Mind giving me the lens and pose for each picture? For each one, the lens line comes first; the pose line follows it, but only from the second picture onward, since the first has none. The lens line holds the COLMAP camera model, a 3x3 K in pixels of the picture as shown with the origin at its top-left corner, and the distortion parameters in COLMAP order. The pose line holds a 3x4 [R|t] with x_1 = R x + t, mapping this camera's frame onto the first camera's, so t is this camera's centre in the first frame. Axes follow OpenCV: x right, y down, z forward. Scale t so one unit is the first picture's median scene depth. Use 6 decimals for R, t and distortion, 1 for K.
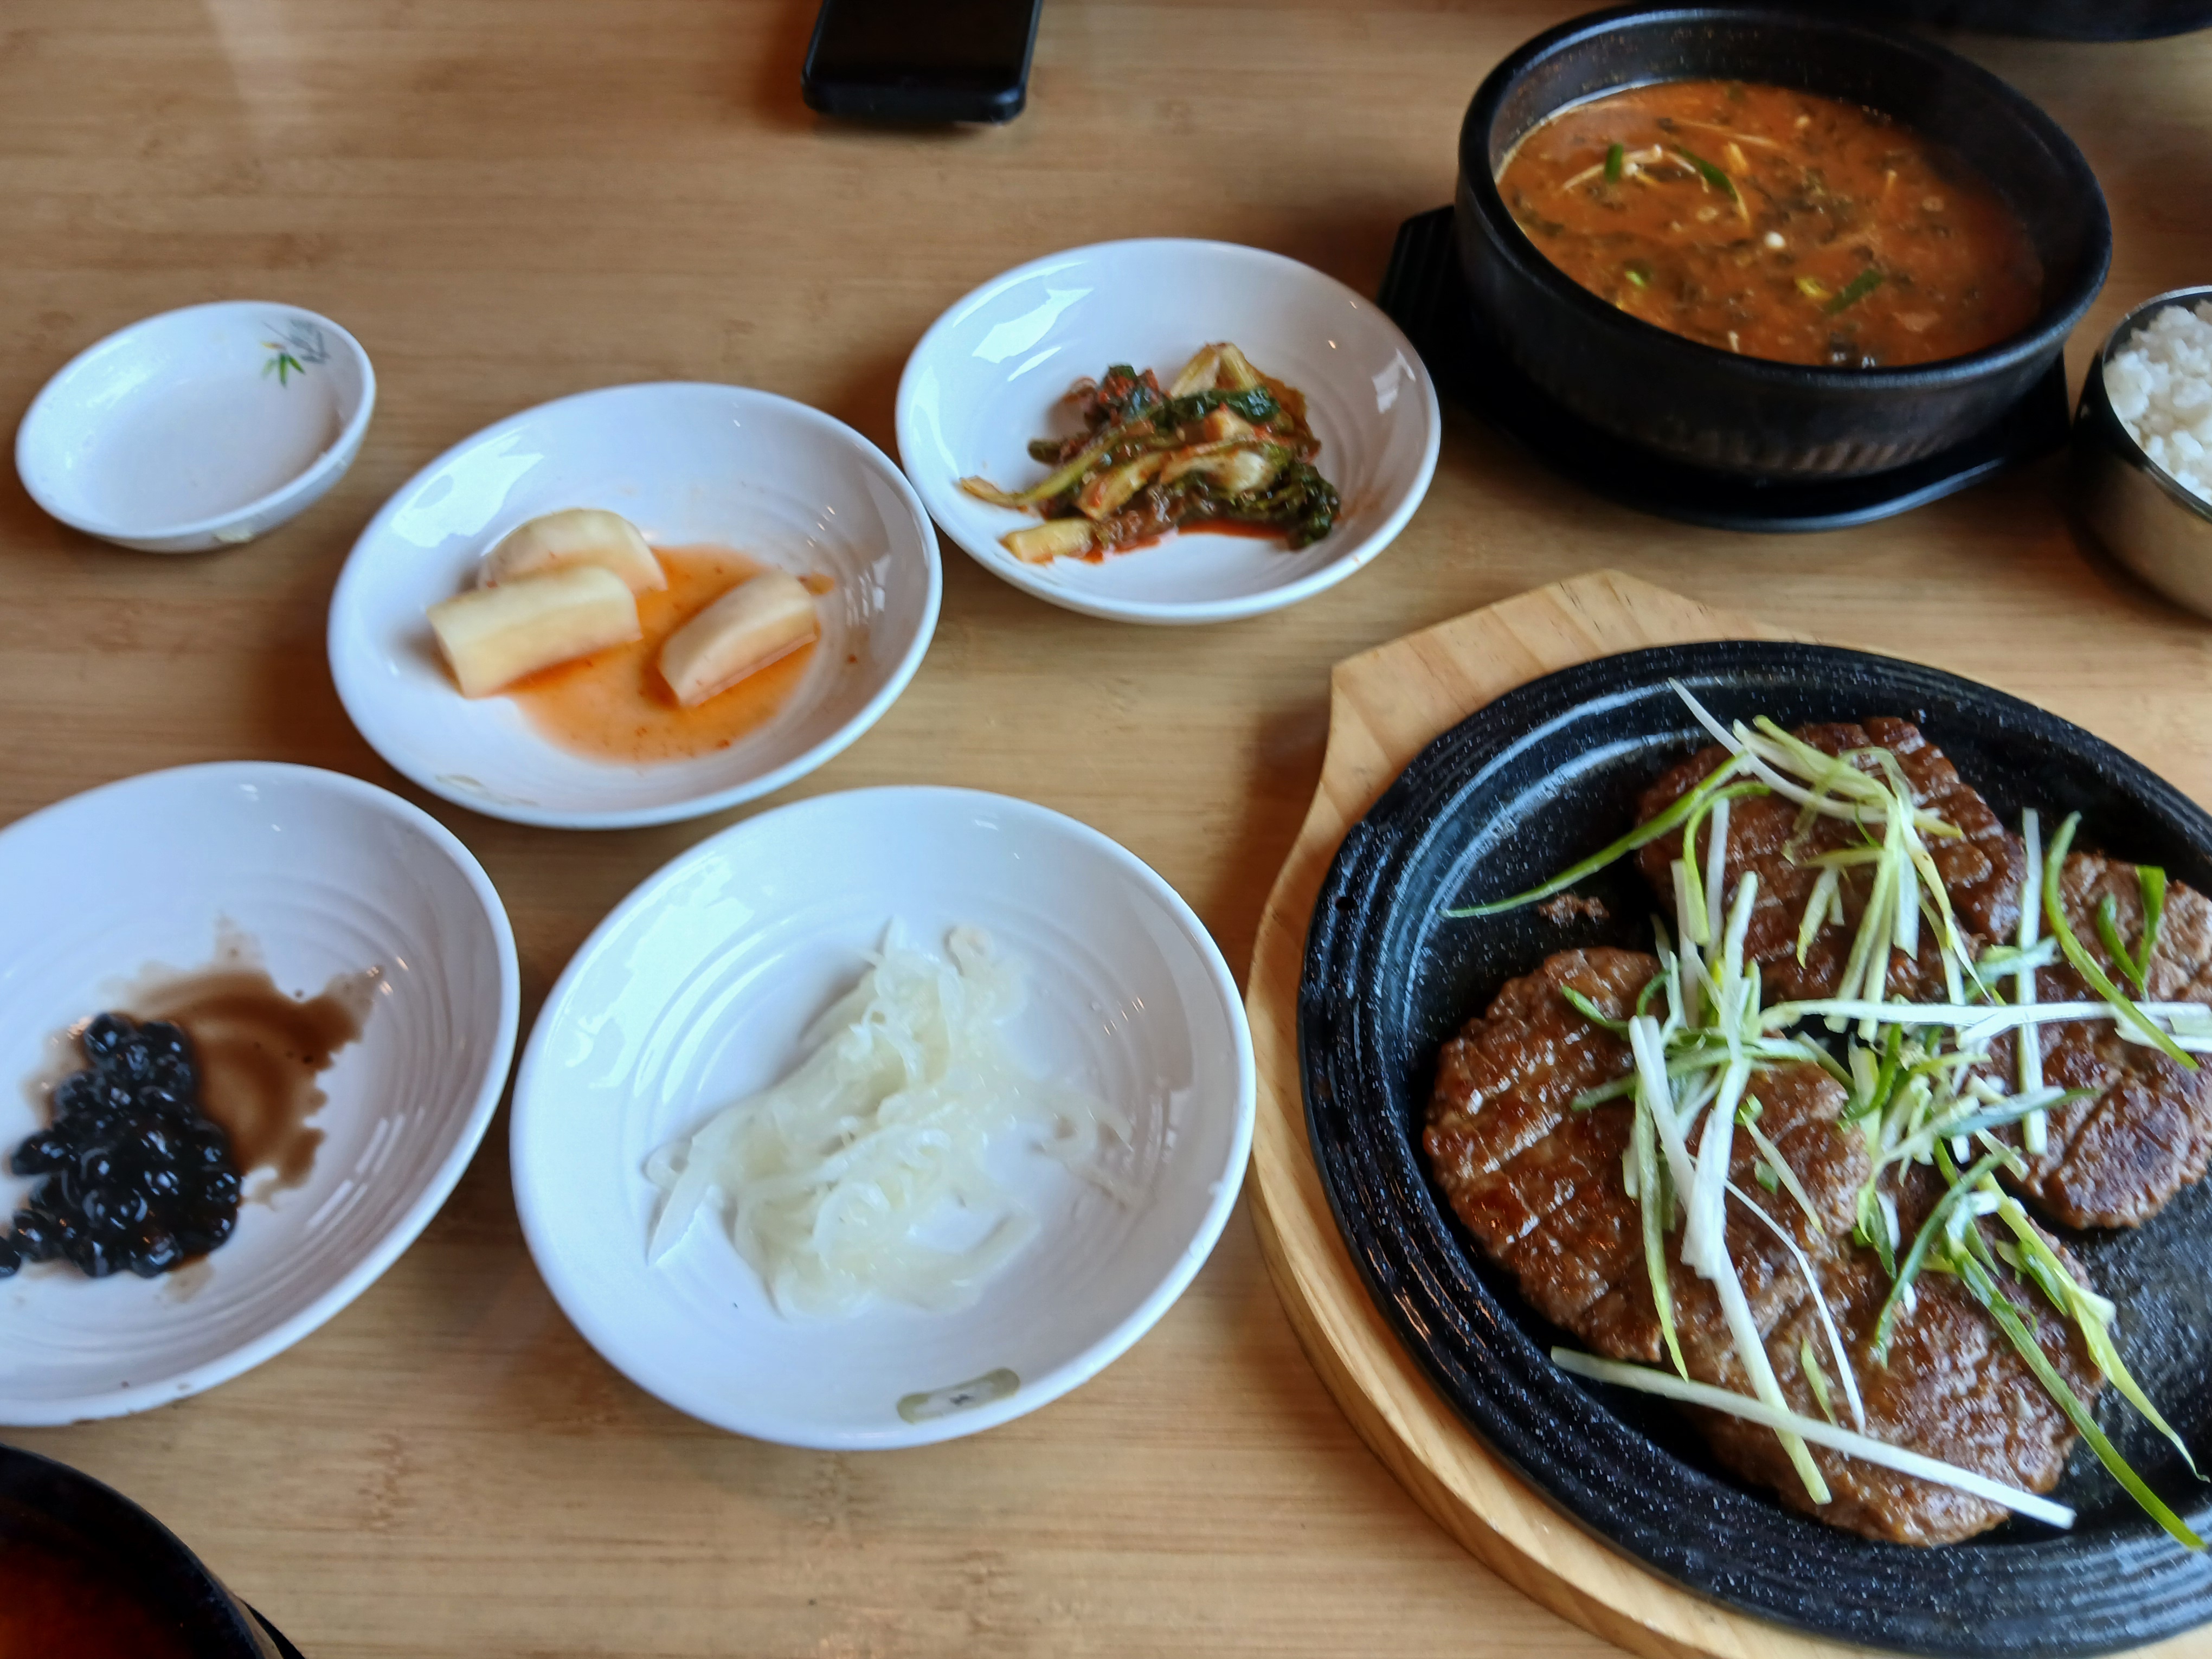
lens RADIAL K [[1684.9, 0, 1106.0], [0, 1684.9, 829.5], [0, 0, 1]] dist [-0.007949, -0.064660]
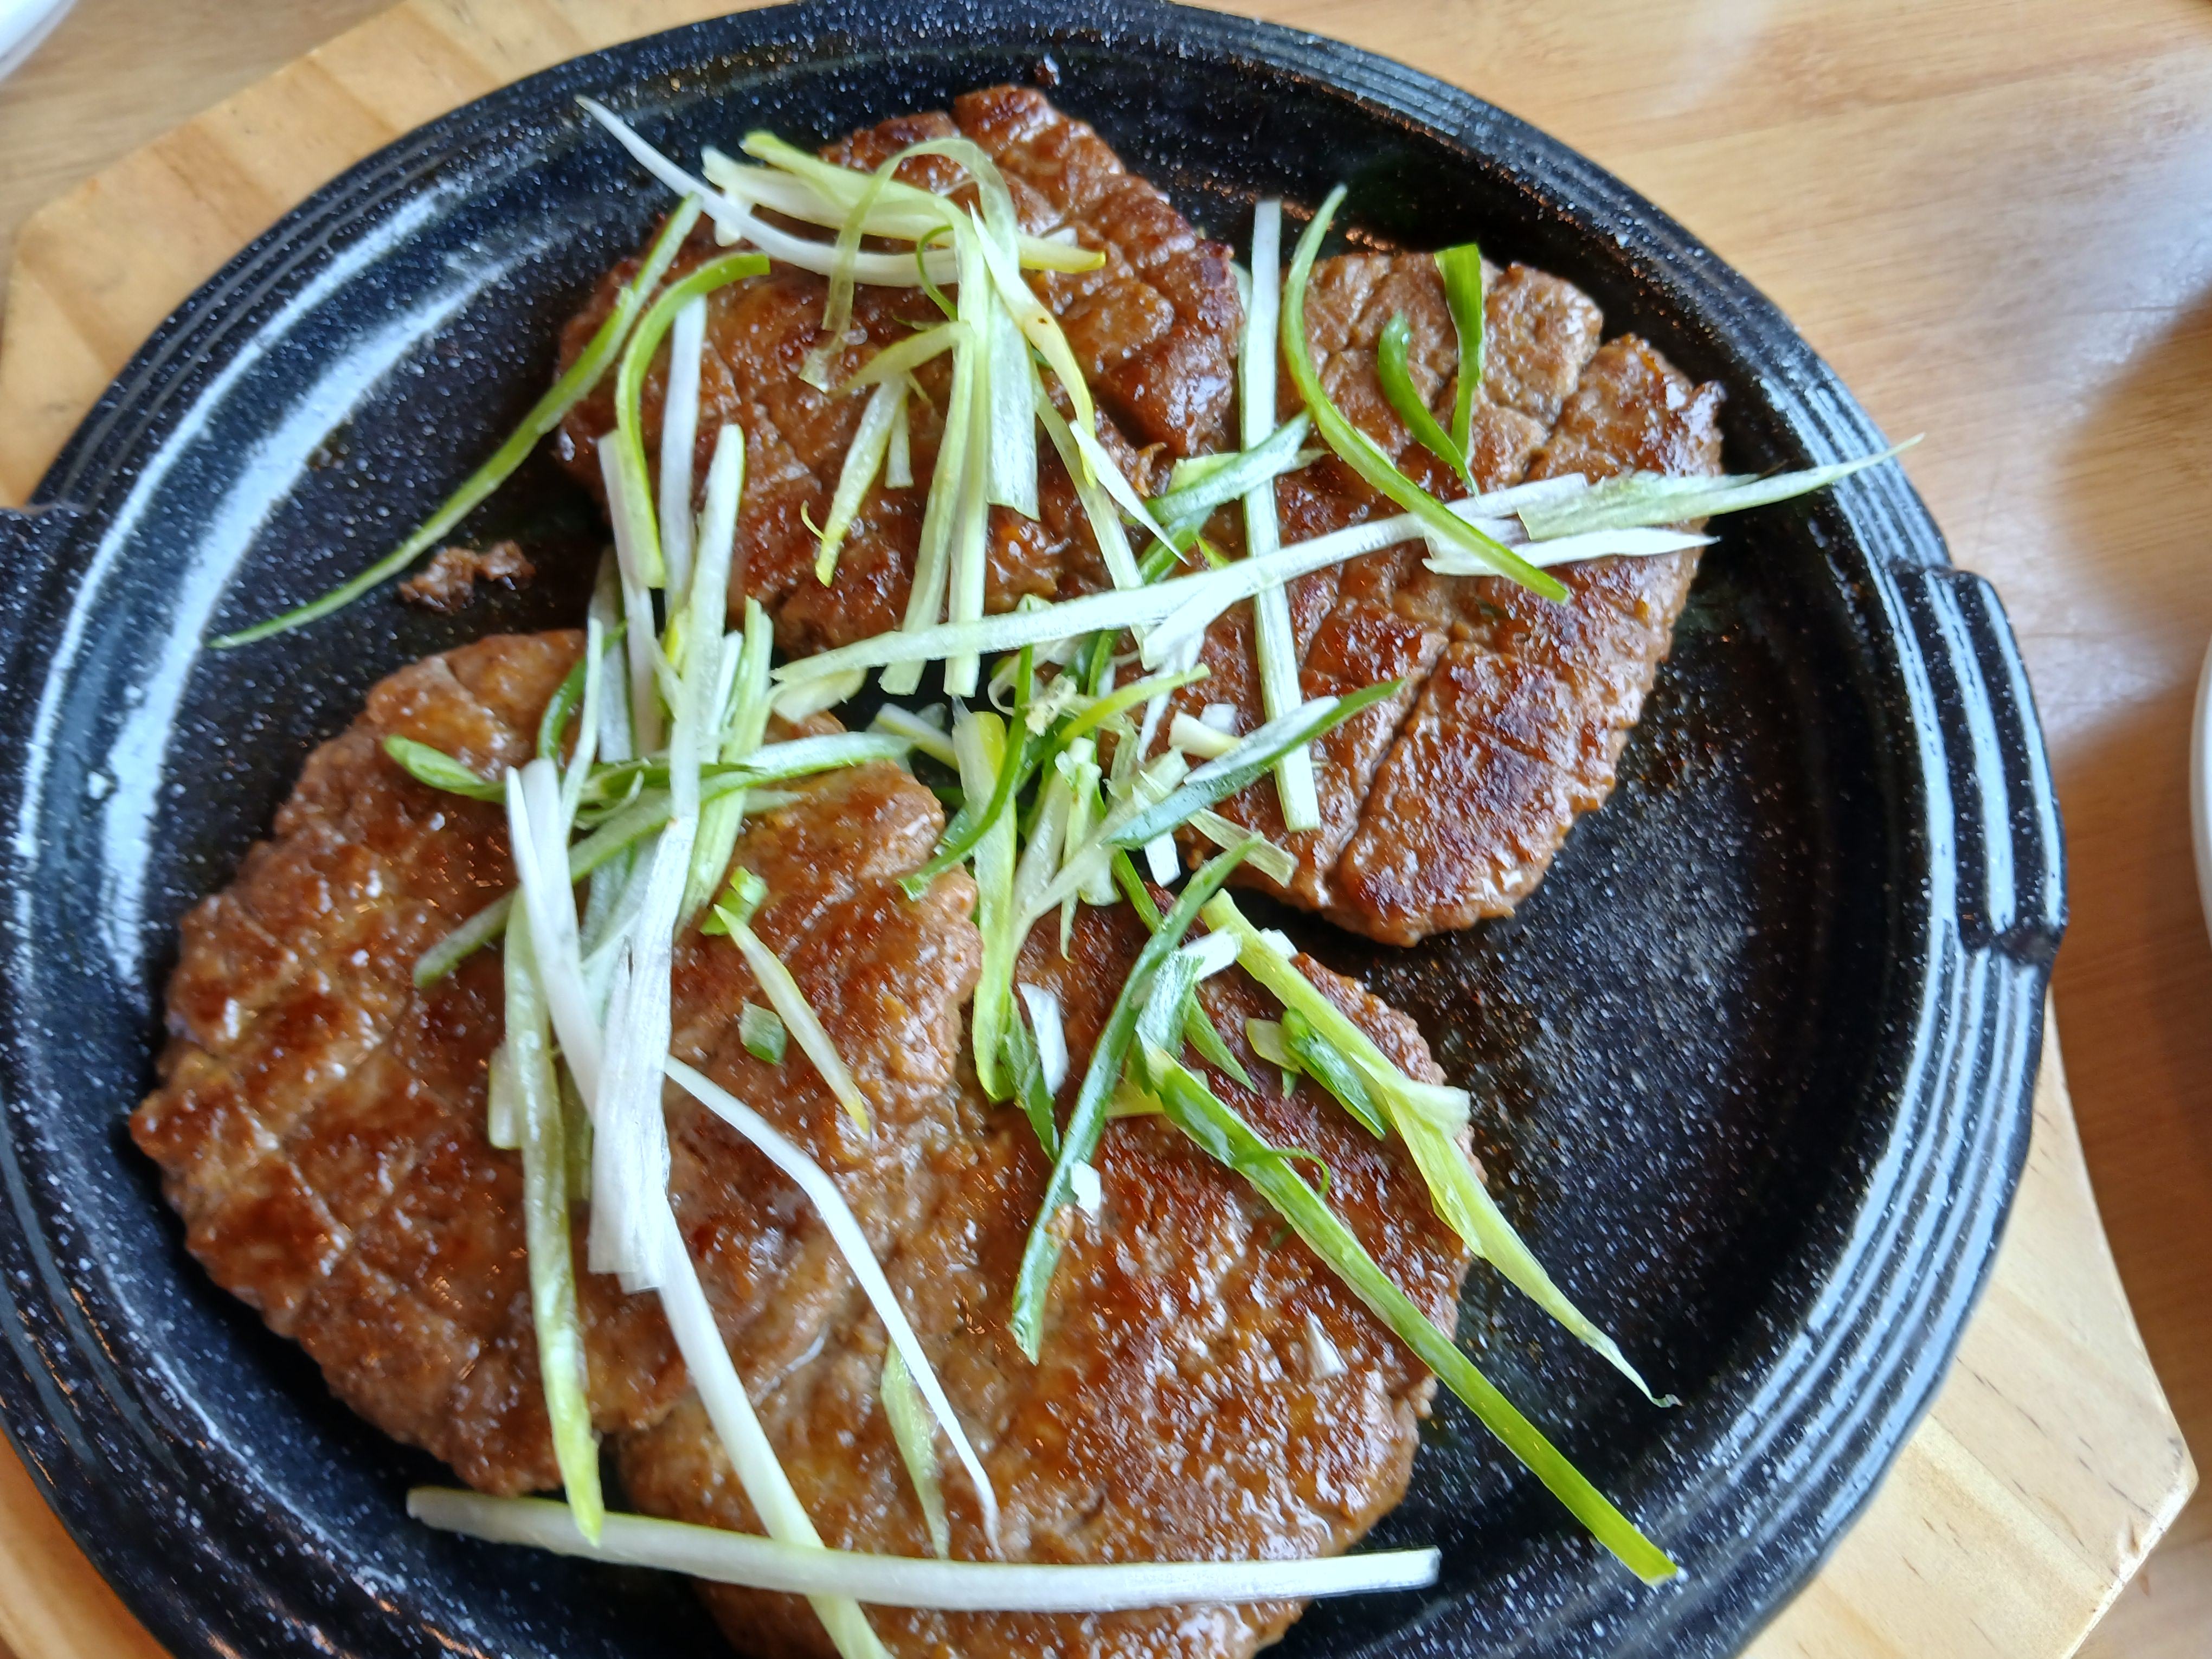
lens RADIAL K [[1683.0, 0, 1106.0], [0, 1683.0, 829.5], [0, 0, 1]] dist [0.075603, -0.173532]
pose [[0.950008, -0.267369, 0.161242, 0.401378], [0.232252, 0.950292, 0.207374, 0.066608], [-0.208672, -0.159559, 0.964882, 0.483462]]
